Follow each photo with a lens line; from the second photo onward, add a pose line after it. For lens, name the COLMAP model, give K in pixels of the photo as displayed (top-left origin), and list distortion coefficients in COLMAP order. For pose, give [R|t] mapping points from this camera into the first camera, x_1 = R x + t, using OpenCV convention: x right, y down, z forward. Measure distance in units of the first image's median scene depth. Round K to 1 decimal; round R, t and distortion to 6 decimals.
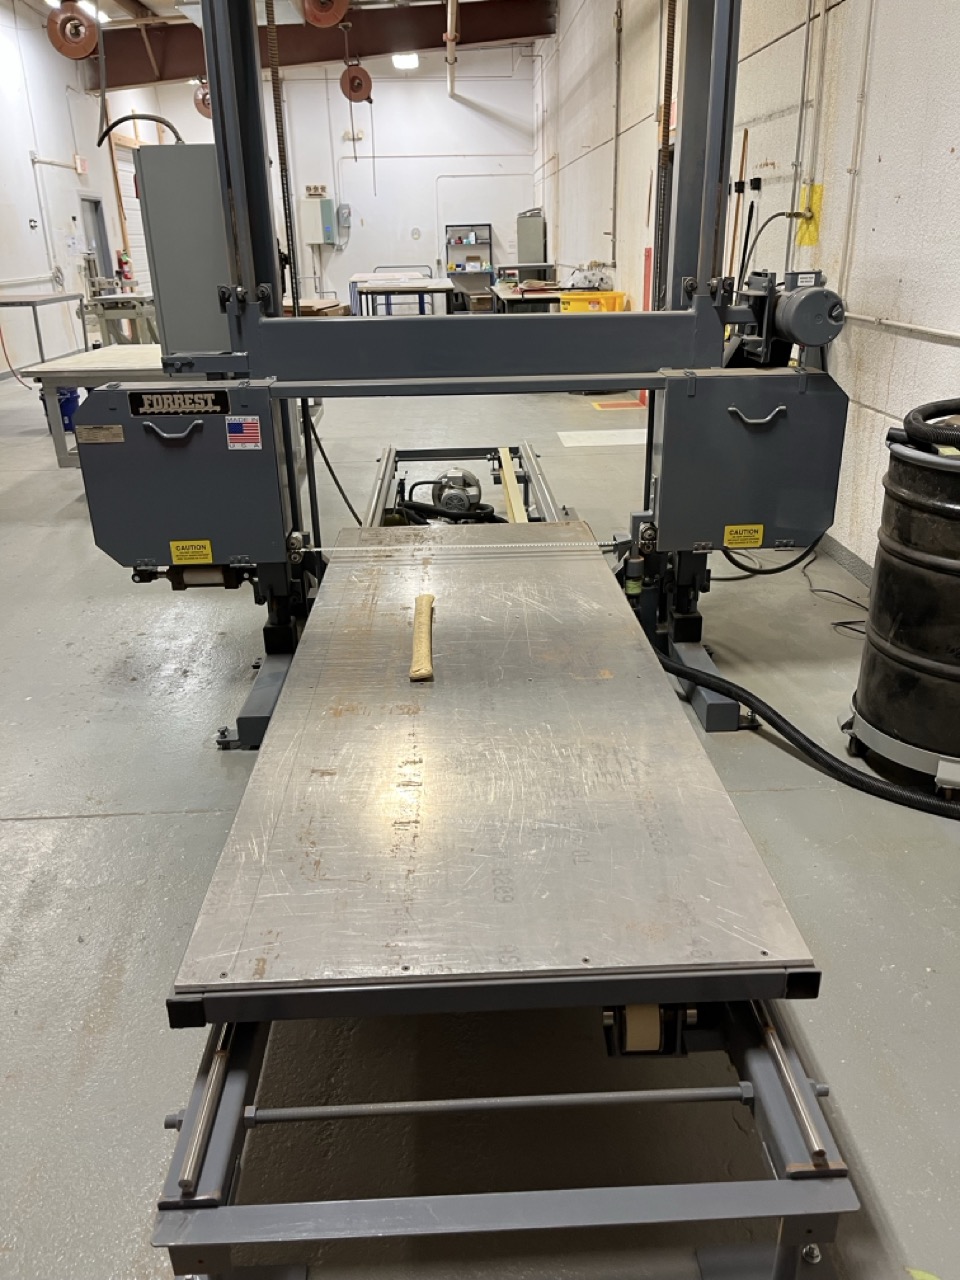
lens RADIAL K [[979.6, 0, 486.3], [0, 979.6, 648.2], [0, 0, 1]] dist [0.063141, -0.099844]
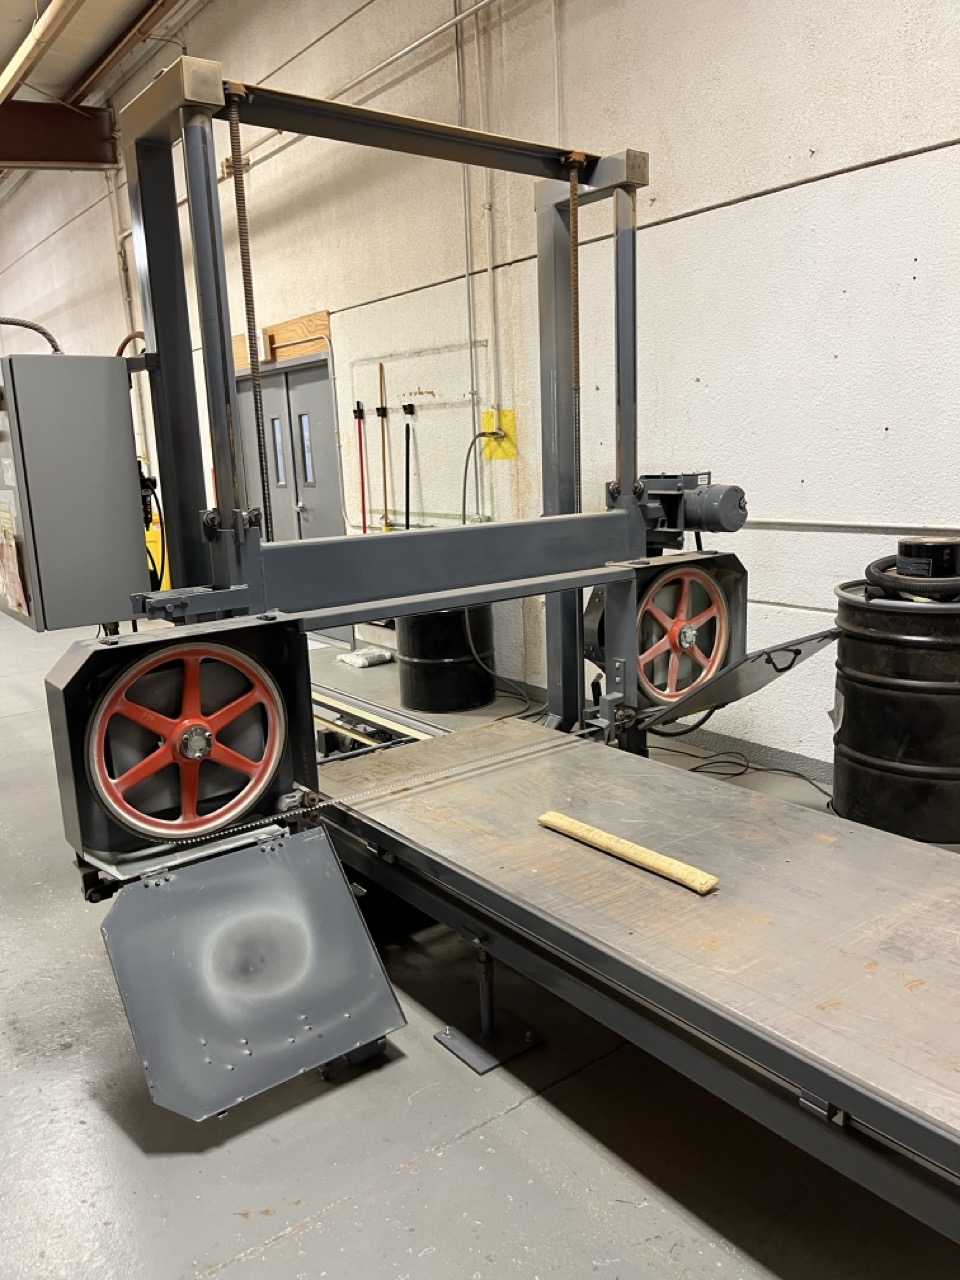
lens RADIAL K [[979.6, 0, 486.3], [0, 979.6, 648.2], [0, 0, 1]] dist [0.063141, -0.099844]
pose [[0.818047, -0.131906, 0.559822, -0.565949], [0.244569, 0.960741, -0.131008, -0.090494], [-0.520563, 0.244086, 0.818191, 0.228262]]
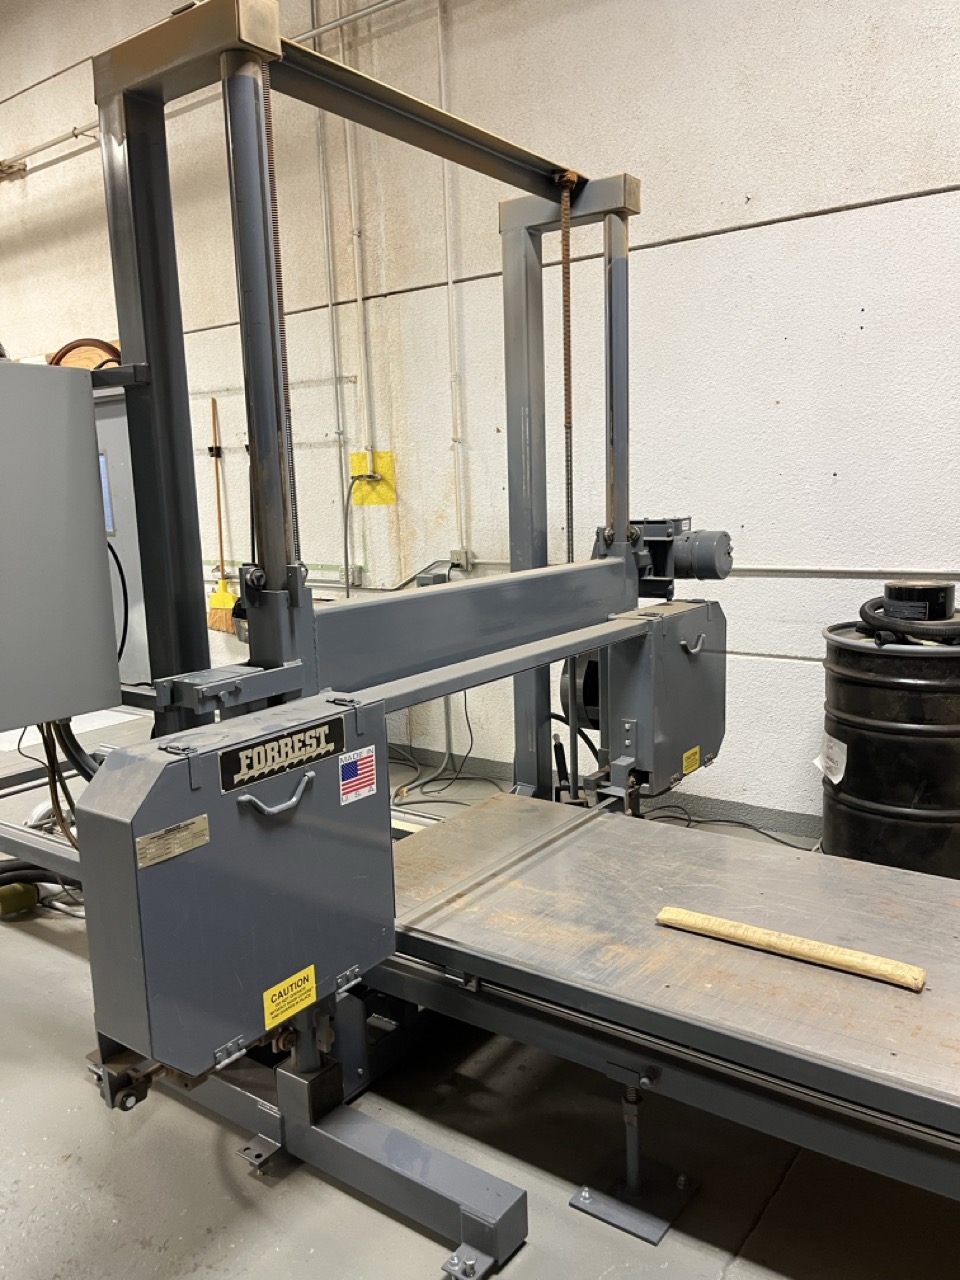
lens RADIAL K [[979.6, 0, 486.3], [0, 979.6, 648.2], [0, 0, 1]] dist [0.063141, -0.099844]
pose [[0.615502, -0.135293, 0.776437, -0.692367], [0.323810, 0.941577, -0.092625, -0.211627], [-0.718544, 0.308429, 0.623351, 0.513448]]
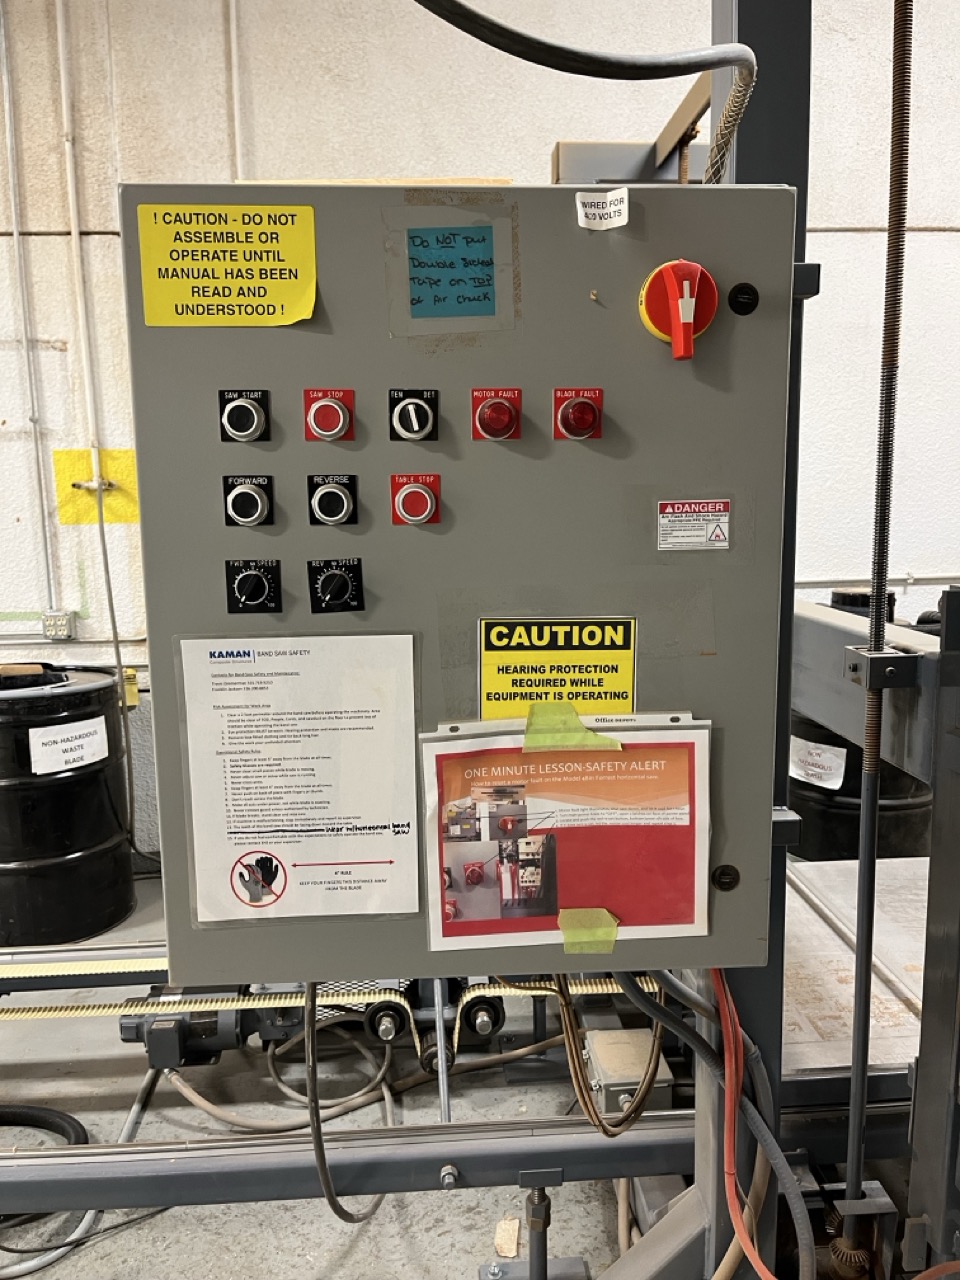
lens RADIAL K [[979.6, 0, 486.3], [0, 979.6, 648.2], [0, 0, 1]] dist [0.063141, -0.099844]
pose [[-0.036612, -0.141633, 0.989242, -0.699322], [0.402469, 0.903985, 0.144322, -0.505044], [-0.914701, 0.403424, 0.023906, 1.218311]]
